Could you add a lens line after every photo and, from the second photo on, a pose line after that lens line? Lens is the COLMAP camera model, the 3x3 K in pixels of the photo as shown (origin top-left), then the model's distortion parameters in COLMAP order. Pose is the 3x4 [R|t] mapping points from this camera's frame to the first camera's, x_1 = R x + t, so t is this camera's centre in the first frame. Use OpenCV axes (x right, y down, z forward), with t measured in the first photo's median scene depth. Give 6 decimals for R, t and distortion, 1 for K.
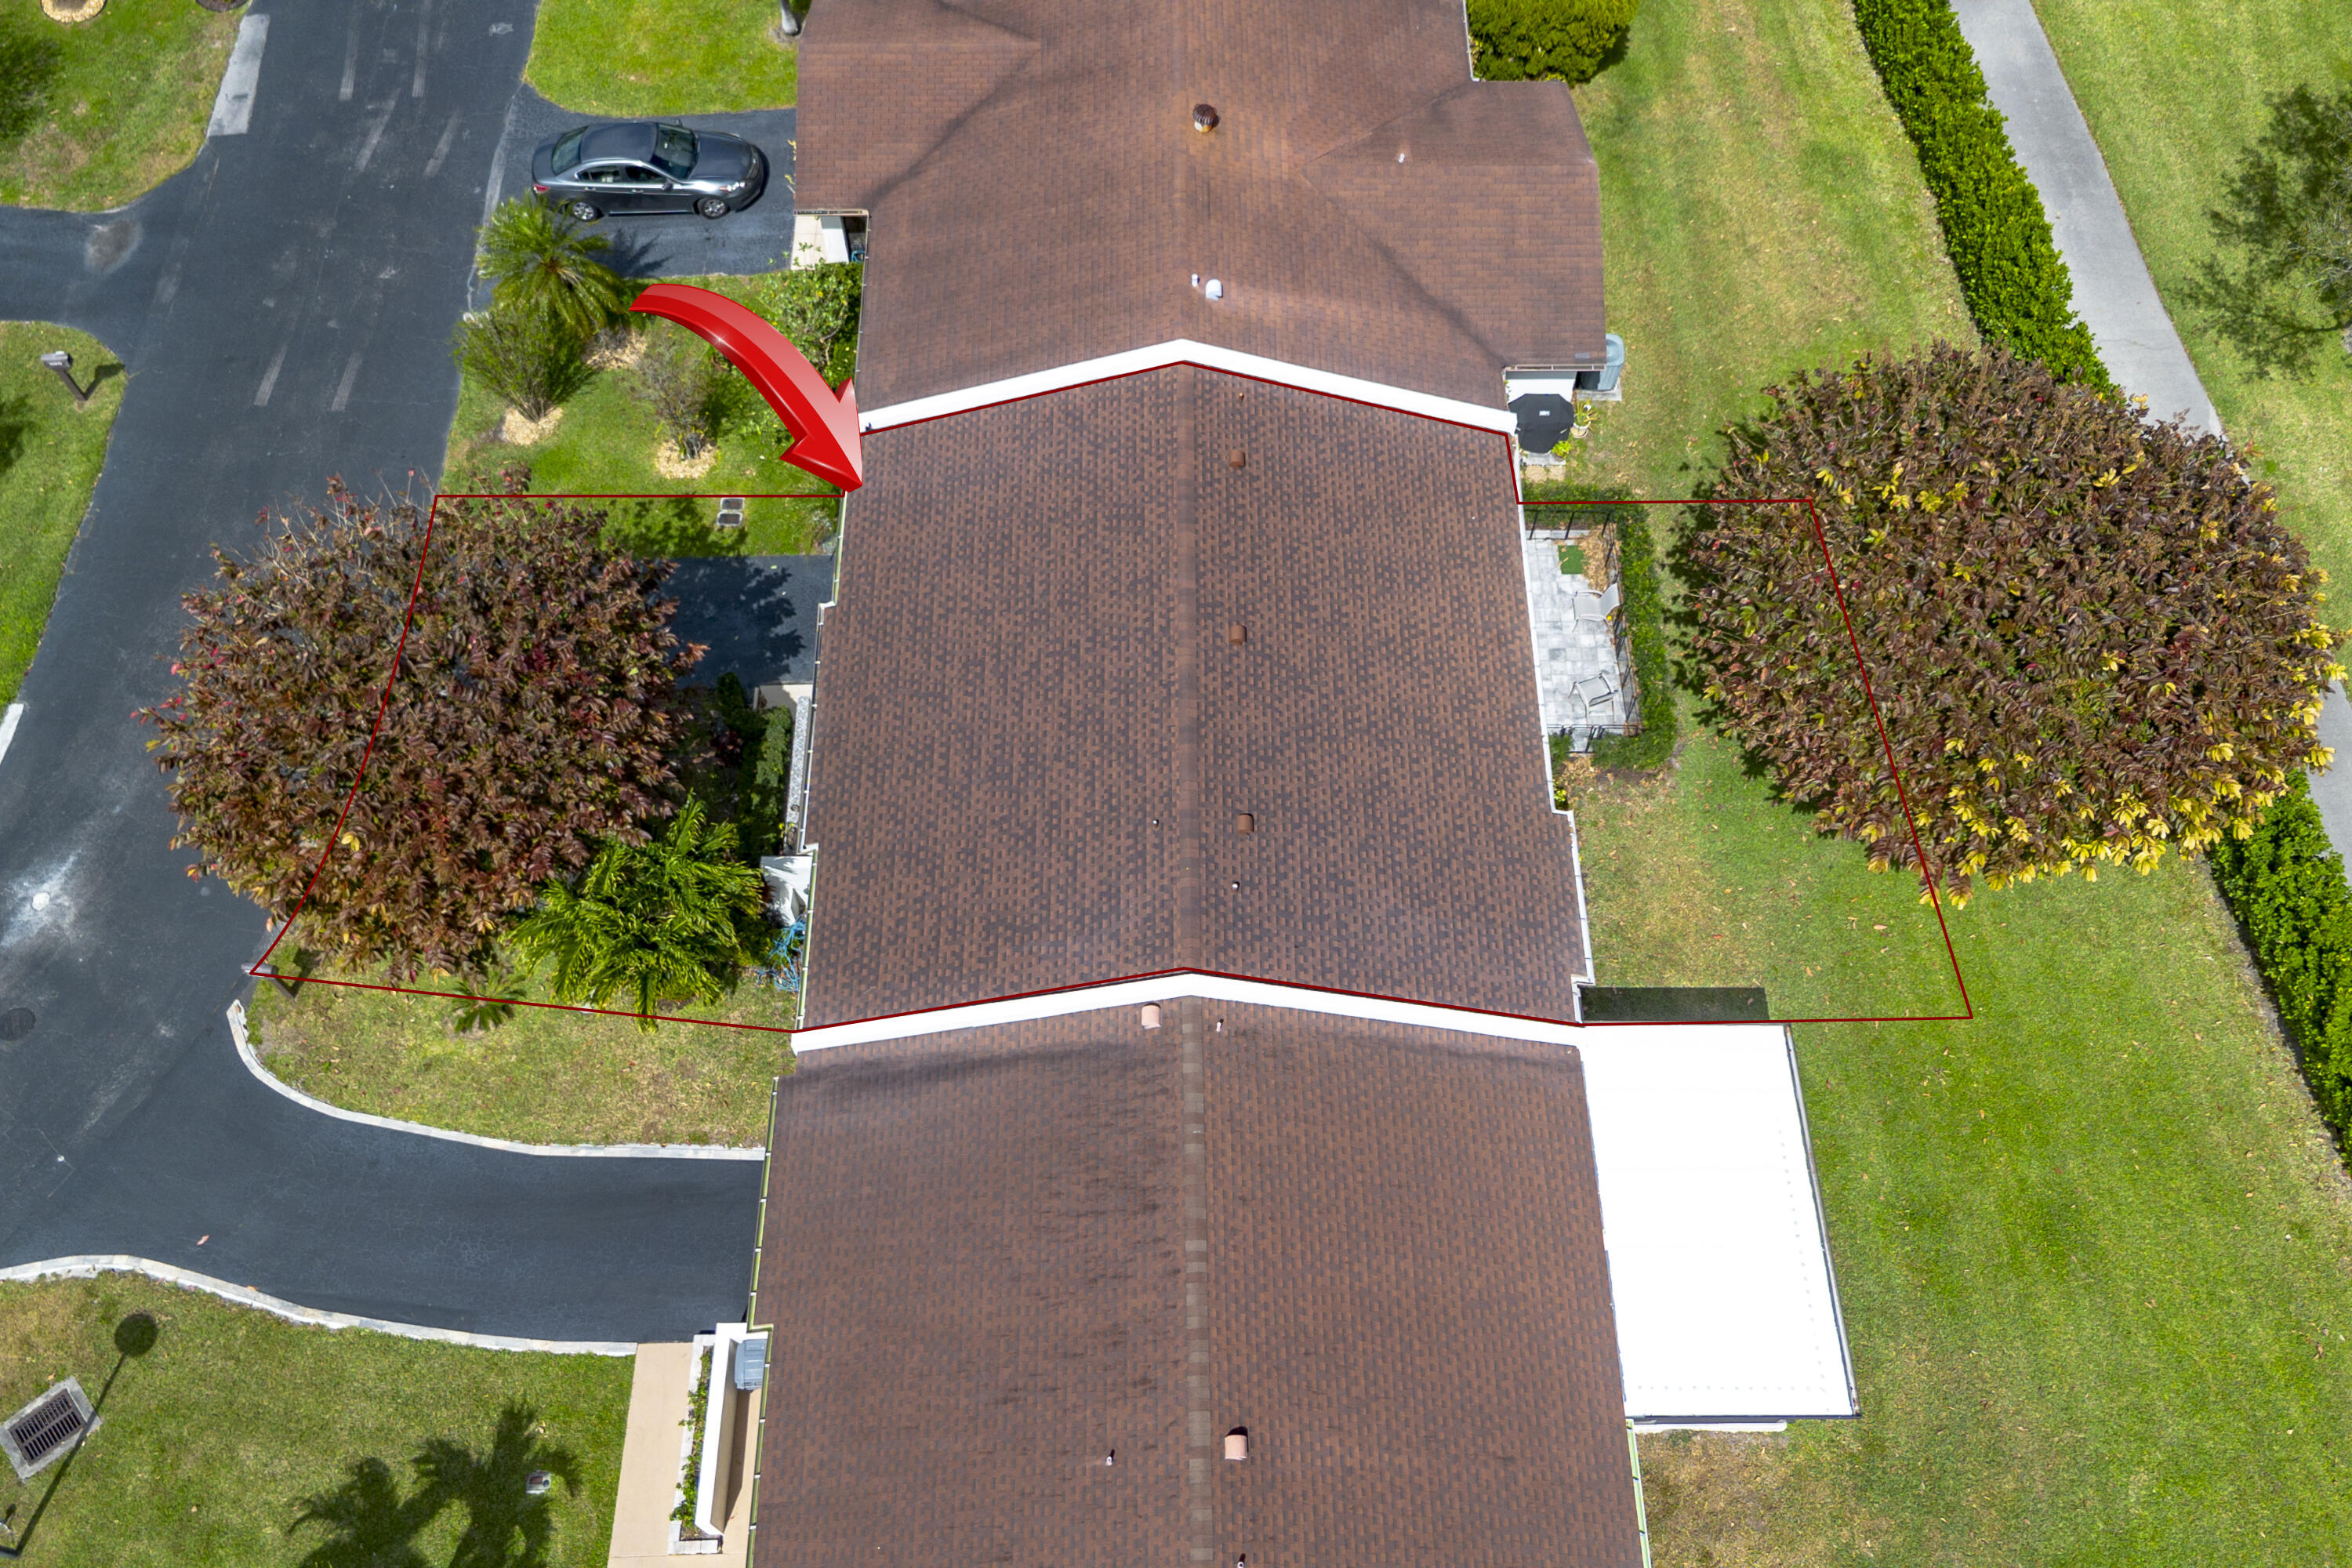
lens RADIAL K [[1976.2, 0, 1182.4], [0, 1976.2, 772.6], [0, 0, 1]] dist [0.035500, -0.027364]
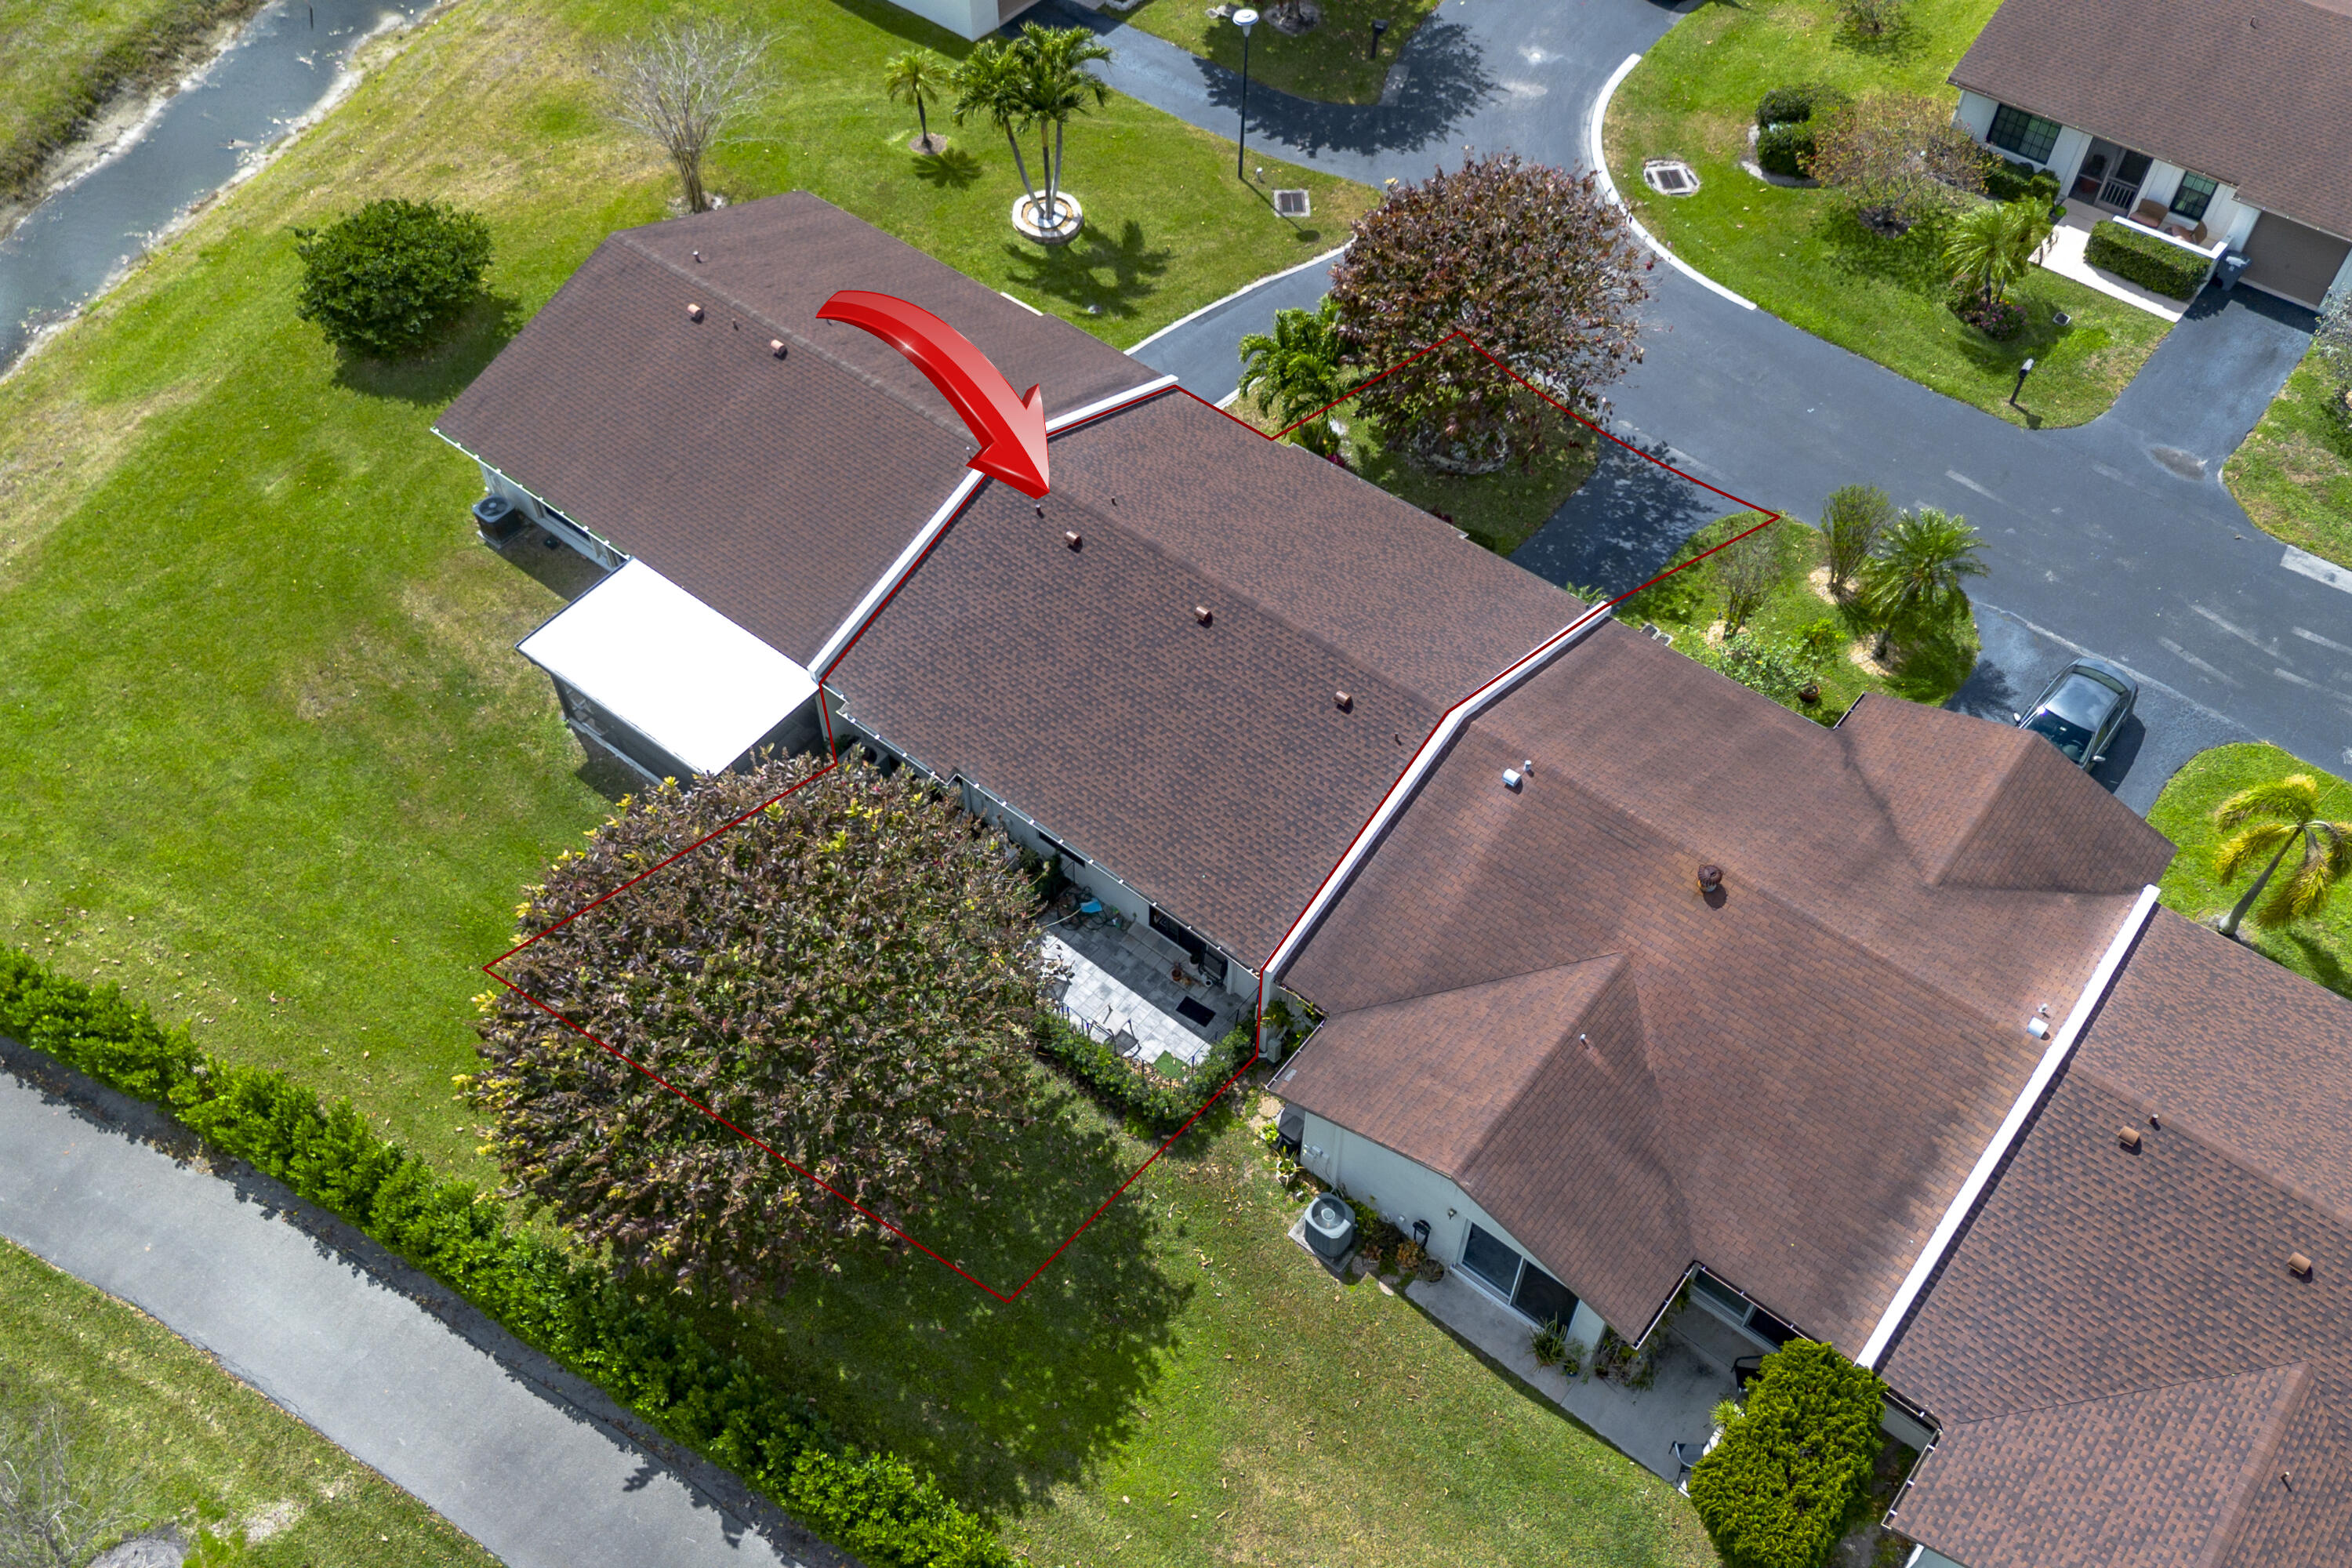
lens RADIAL K [[1976.2, 0, 1185.7], [0, 1976.2, 788.1], [0, 0, 1]] dist [0.035500, -0.027364]
pose [[-0.633760, 0.594477, -0.494920, 0.717894], [-0.679662, -0.122464, 0.723230, -0.978740], [0.369334, 0.794733, 0.481656, 0.470815]]
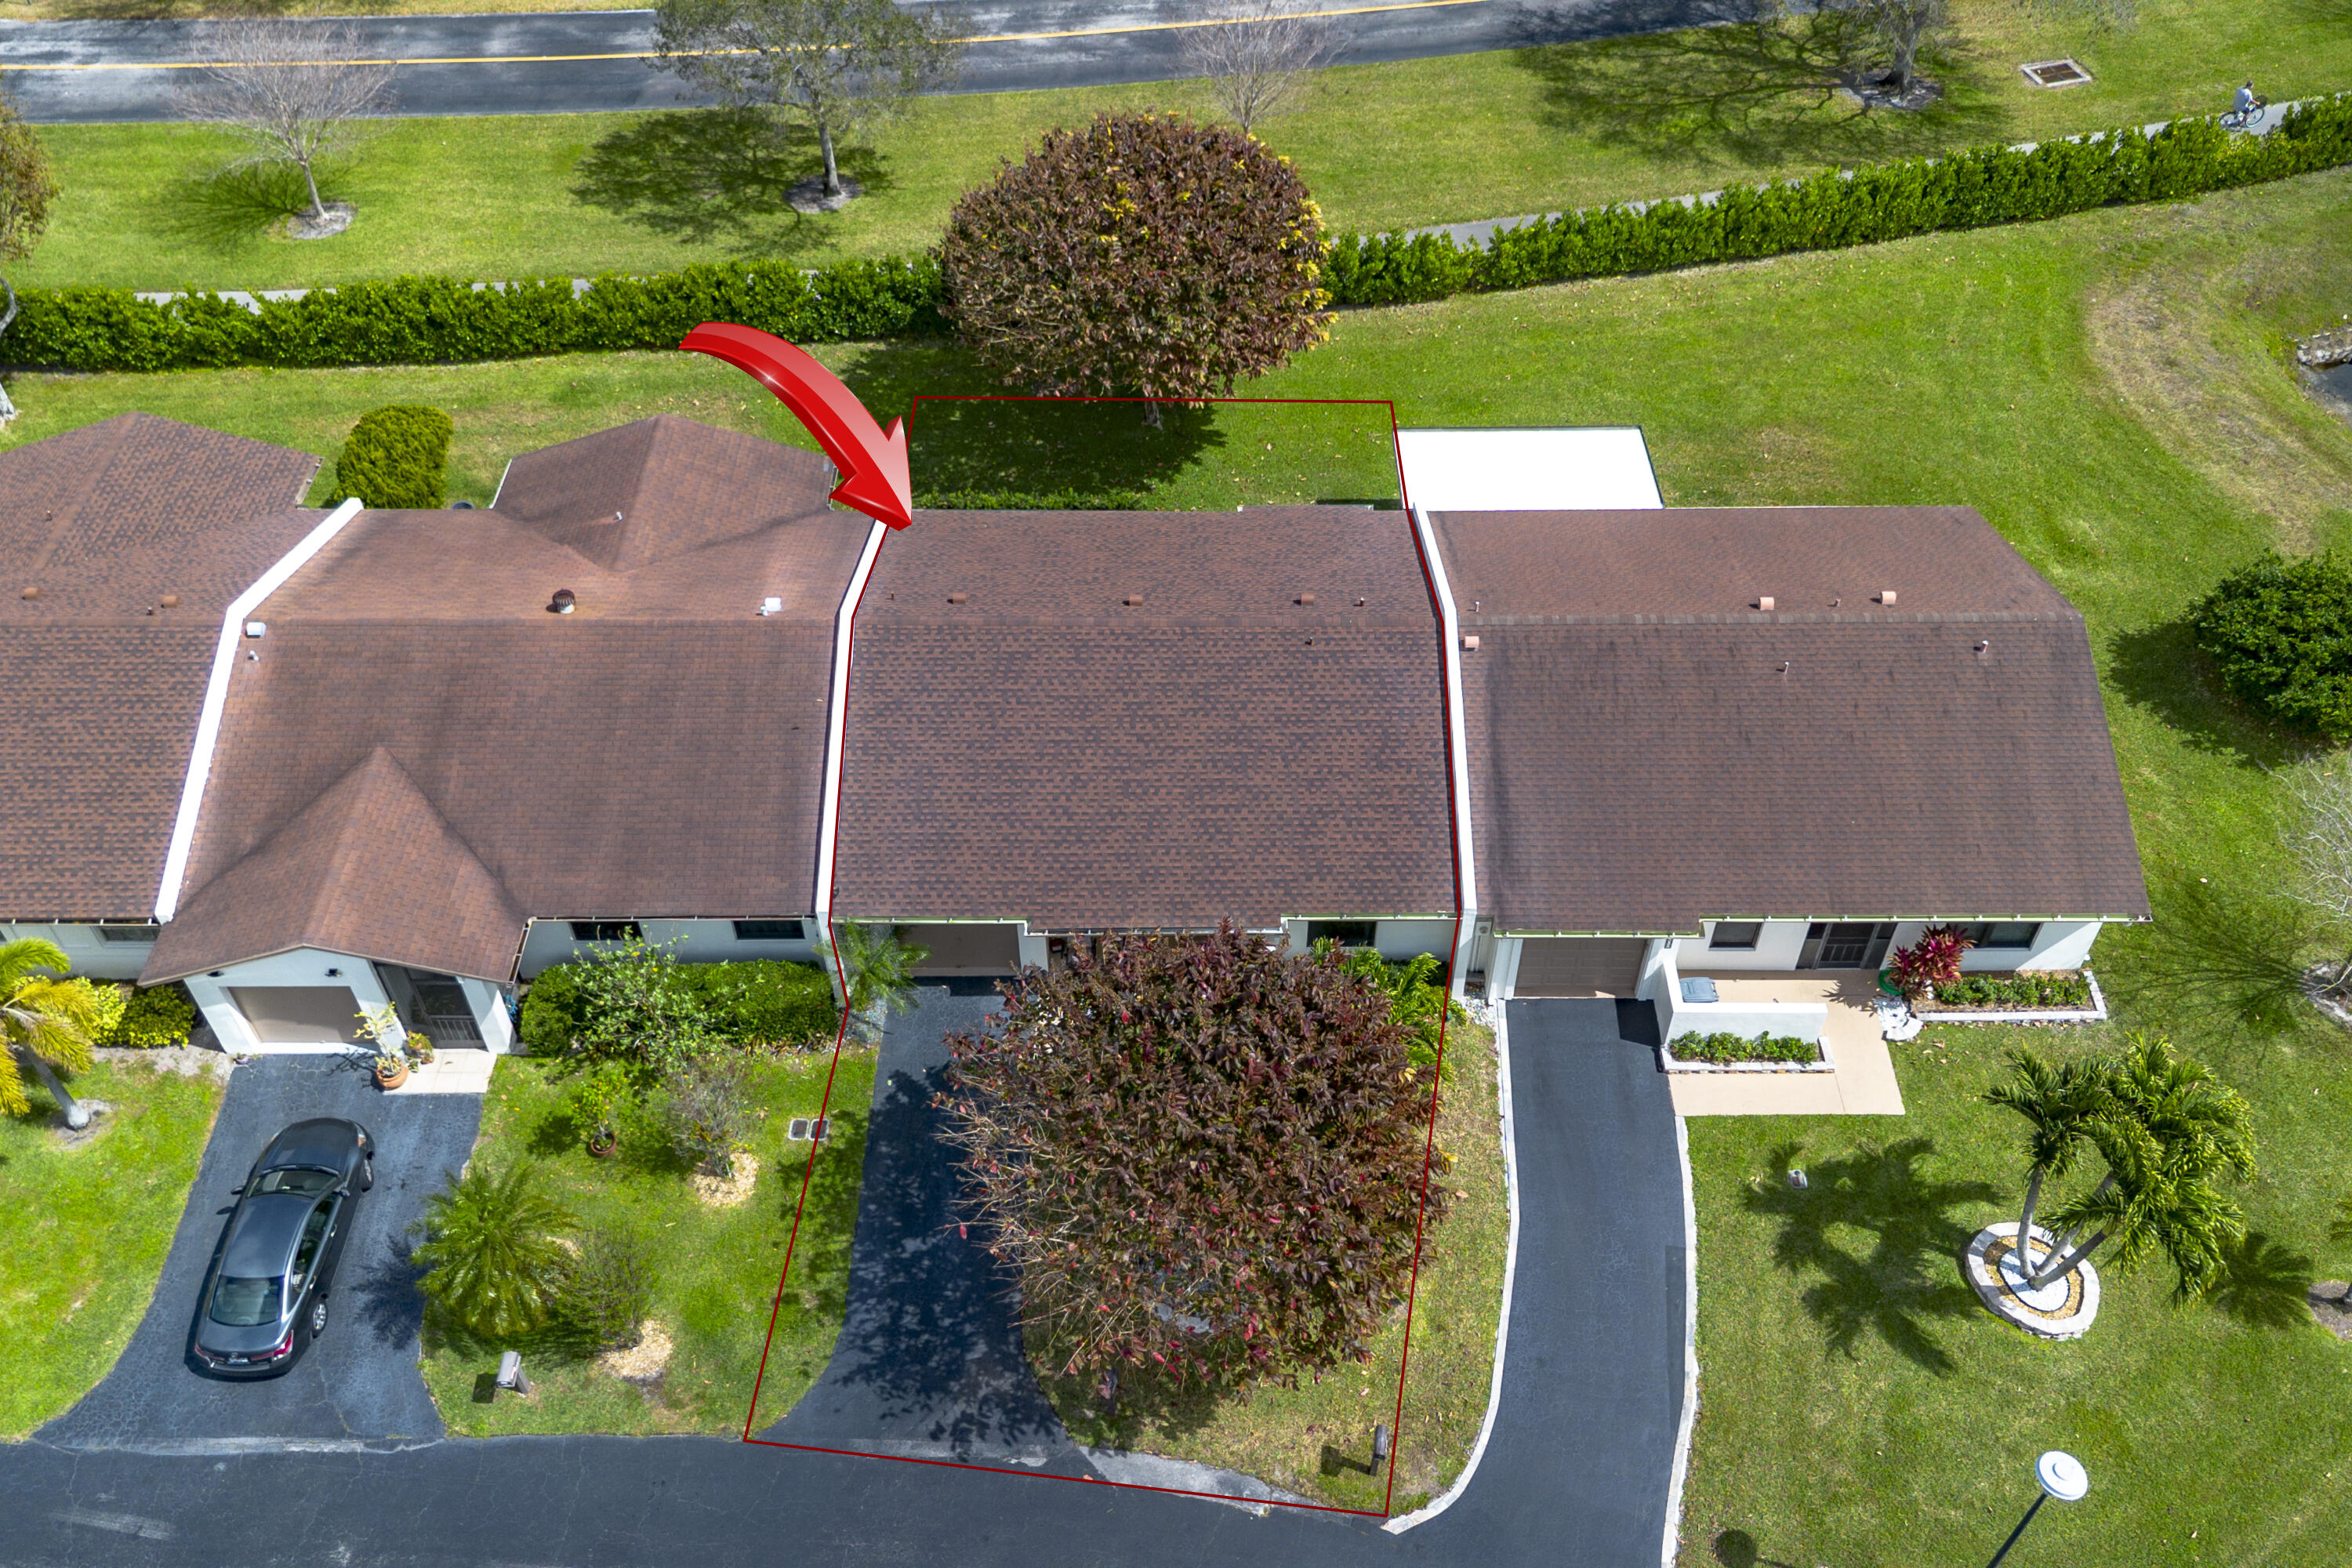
lens RADIAL K [[1976.2, 0, 1176.4], [0, 1976.2, 784.3], [0, 0, 1]] dist [0.035500, -0.027364]
pose [[0.013983, -0.727626, 0.685832, -0.908002], [0.873414, 0.342801, 0.345884, -0.436090], [-0.486778, 0.594178, 0.640312, 0.249111]]
